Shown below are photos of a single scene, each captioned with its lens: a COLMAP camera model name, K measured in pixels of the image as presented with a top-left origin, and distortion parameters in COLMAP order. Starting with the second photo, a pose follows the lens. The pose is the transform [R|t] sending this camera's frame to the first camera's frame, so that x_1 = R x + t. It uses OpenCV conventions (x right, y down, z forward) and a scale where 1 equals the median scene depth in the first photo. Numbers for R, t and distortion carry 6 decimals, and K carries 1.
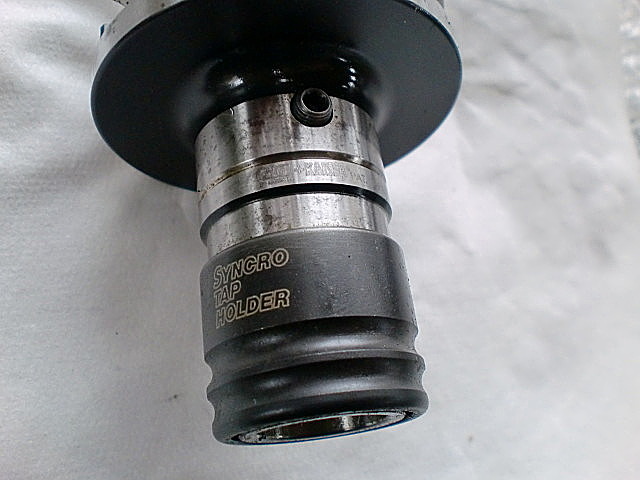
lens RADIAL K [[639.5, 0, 323.4], [0, 639.5, 239.7], [0, 0, 1]] dist [0.060042, -0.176871]
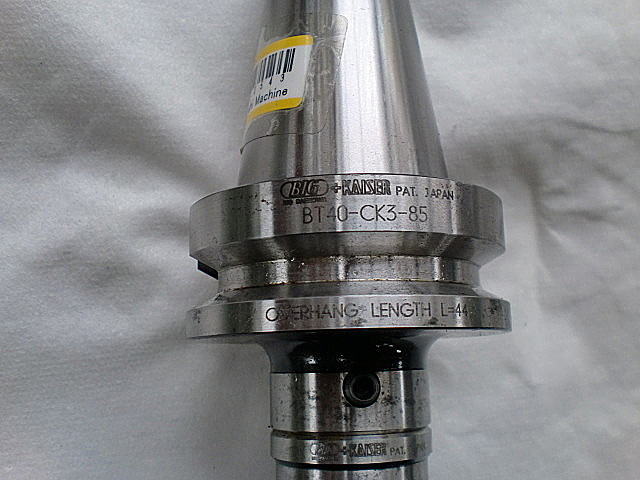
lens RADIAL K [[639.5, 0, 323.4], [0, 639.5, 239.7], [0, 0, 1]] dist [0.060042, -0.176871]
pose [[0.981591, 0.074080, -0.176041, 0.066917], [-0.032170, 0.972674, 0.229936, -0.546382], [0.188264, -0.220040, 0.957152, -0.047246]]
